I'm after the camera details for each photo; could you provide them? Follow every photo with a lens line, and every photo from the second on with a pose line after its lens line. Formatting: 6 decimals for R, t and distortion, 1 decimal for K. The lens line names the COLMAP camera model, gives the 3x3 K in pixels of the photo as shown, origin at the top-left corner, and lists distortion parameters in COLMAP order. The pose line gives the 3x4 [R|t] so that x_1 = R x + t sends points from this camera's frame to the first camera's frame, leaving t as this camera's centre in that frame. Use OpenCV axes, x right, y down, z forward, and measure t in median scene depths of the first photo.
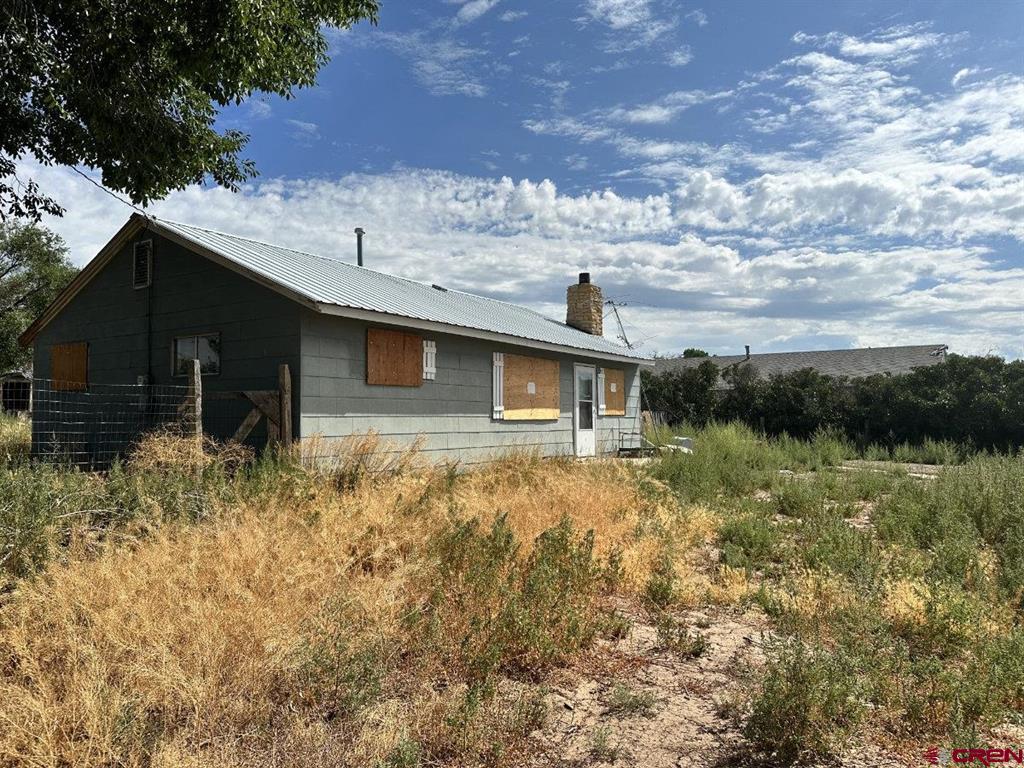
lens RADIAL K [[706.1, 0, 512.0], [0, 706.1, 384.0], [0, 0, 1]] dist [0.160463, -0.210217]
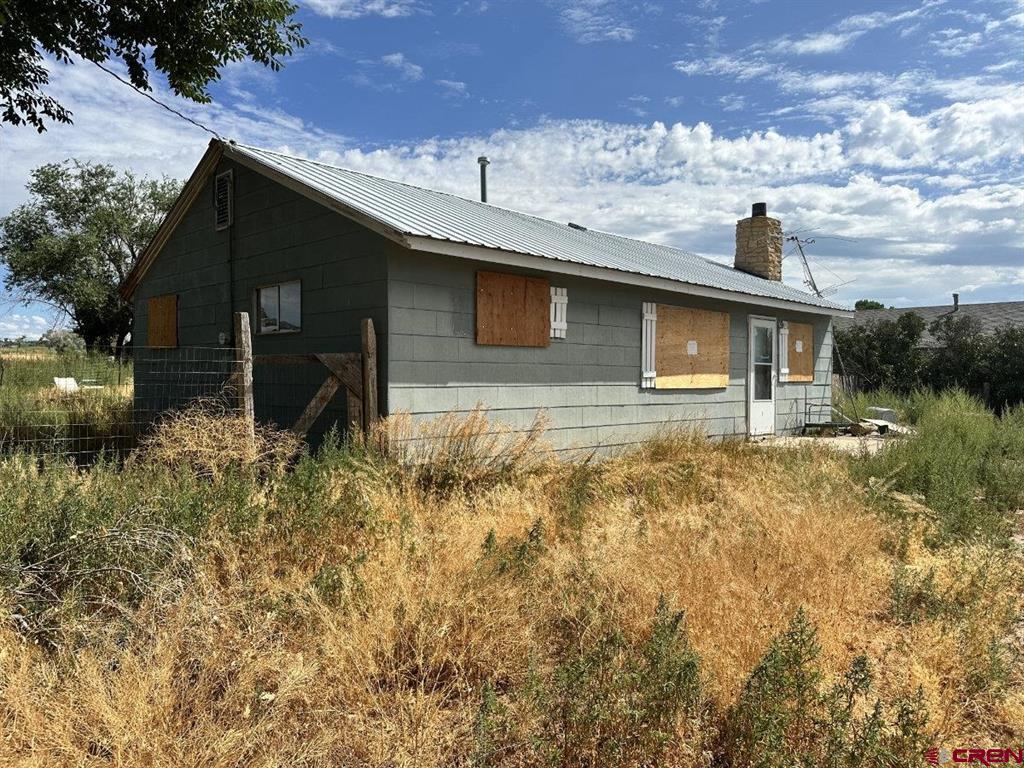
lens RADIAL K [[706.1, 0, 512.0], [0, 706.1, 384.0], [0, 0, 1]] dist [0.160463, -0.210217]
pose [[0.979282, 0.013561, -0.202048, -0.008543], [-0.000957, 0.998054, 0.062351, -0.003865], [0.202501, -0.060866, 0.977389, 0.202273]]
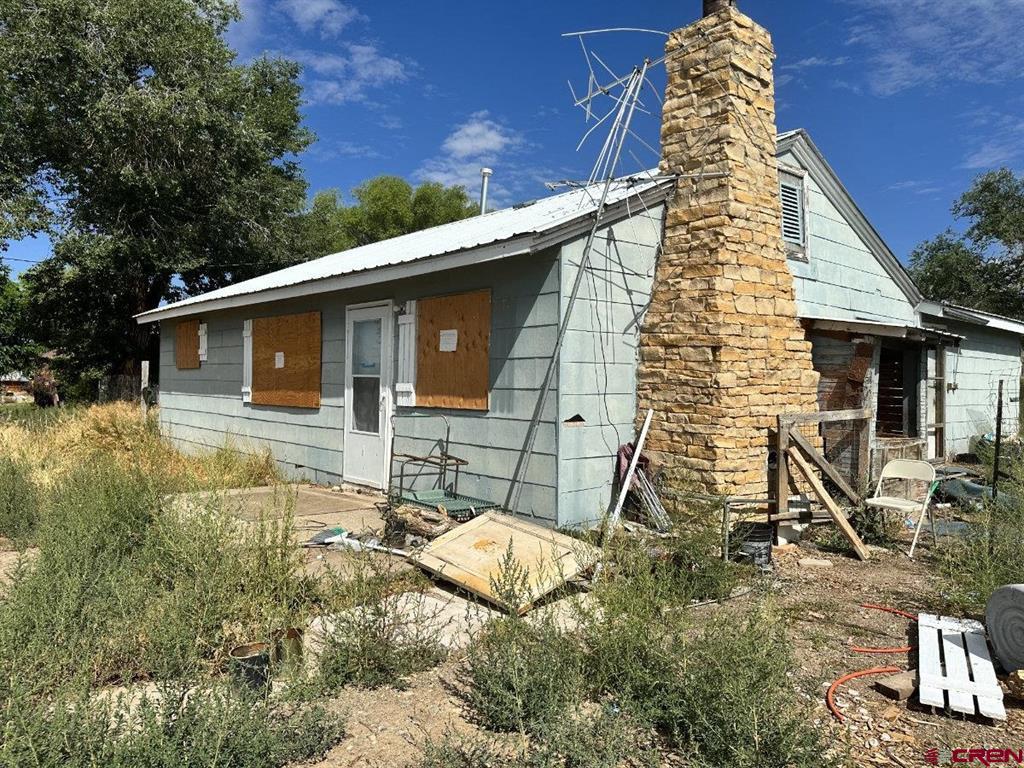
lens RADIAL K [[722.3, 0, 512.0], [0, 722.3, 384.0], [0, 0, 1]] dist [0.000717, -0.002163]
pose [[-0.261929, -0.000165, -0.965087, 0.701280], [0.033007, 0.999413, -0.009129, 0.045886], [0.964523, -0.034246, -0.261770, 1.509637]]
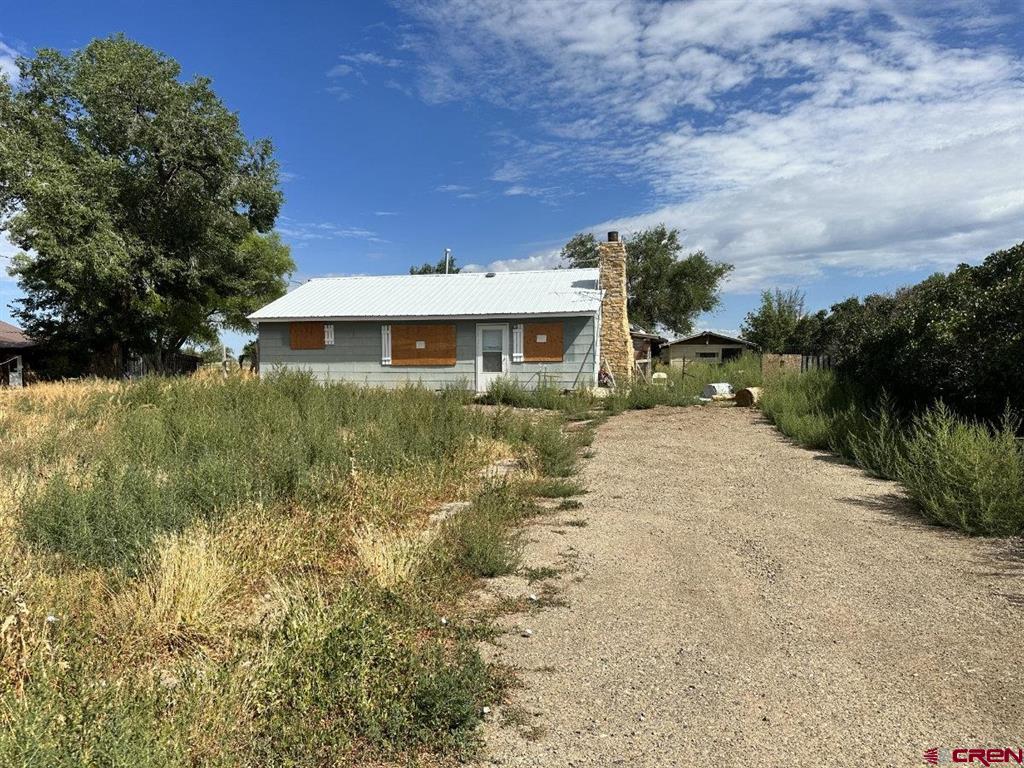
lens RADIAL K [[706.1, 0, 512.0], [0, 706.1, 384.0], [0, 0, 1]] dist [0.160463, -0.210217]
pose [[0.308548, 0.021487, -0.950966, 1.705863], [0.048006, 0.998119, 0.038129, 0.044973], [0.949997, -0.057417, 0.306936, 0.757174]]
